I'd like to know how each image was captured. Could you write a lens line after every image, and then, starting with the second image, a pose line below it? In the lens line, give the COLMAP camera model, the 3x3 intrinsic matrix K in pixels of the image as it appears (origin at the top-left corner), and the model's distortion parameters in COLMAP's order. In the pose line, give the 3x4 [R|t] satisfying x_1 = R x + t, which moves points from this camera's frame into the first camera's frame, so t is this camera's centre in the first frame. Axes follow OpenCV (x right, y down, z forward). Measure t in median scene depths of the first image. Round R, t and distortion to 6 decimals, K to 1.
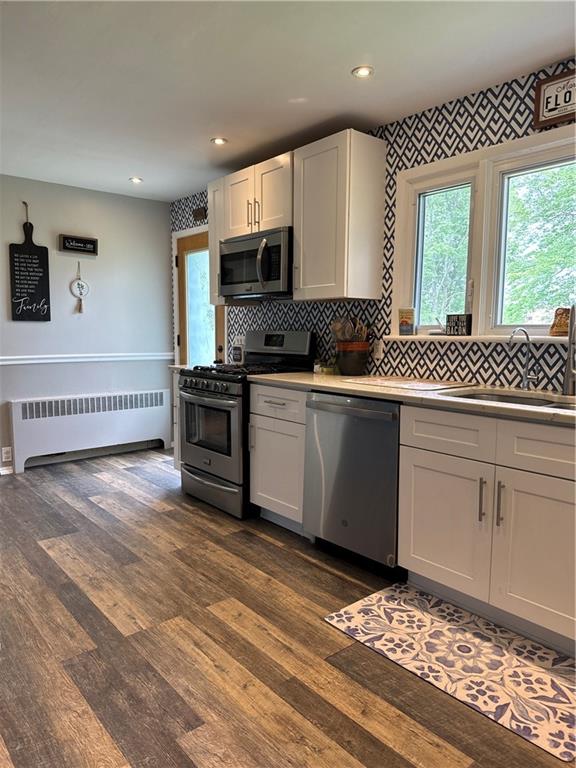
lens RADIAL K [[542.5, 0, 289.4], [0, 542.5, 386.6], [0, 0, 1]] dist [0.063306, -0.073517]
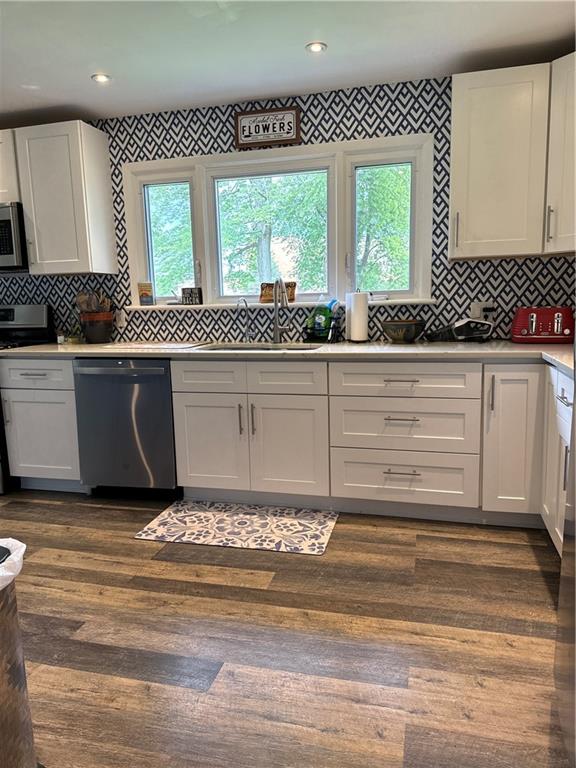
lens RADIAL K [[542.5, 0, 285.9], [0, 542.5, 387.6], [0, 0, 1]] dist [0.063306, -0.073517]
pose [[0.815000, -0.121863, 0.566502, -0.258620], [0.090131, 0.992397, 0.083813, 0.011996], [-0.572409, -0.017248, 0.819787, -0.167250]]
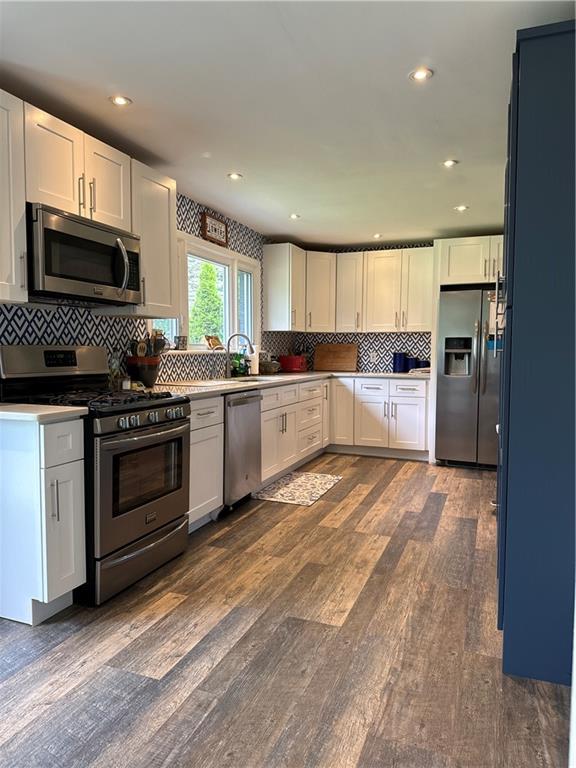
lens RADIAL K [[542.5, 0, 285.2], [0, 542.5, 386.7], [0, 0, 1]] dist [0.063306, -0.073517]
pose [[-0.489023, -0.062640, 0.870019, -1.167373], [0.091101, 0.988295, 0.122363, -0.154810], [-0.867500, 0.139098, -0.477593, 1.527155]]
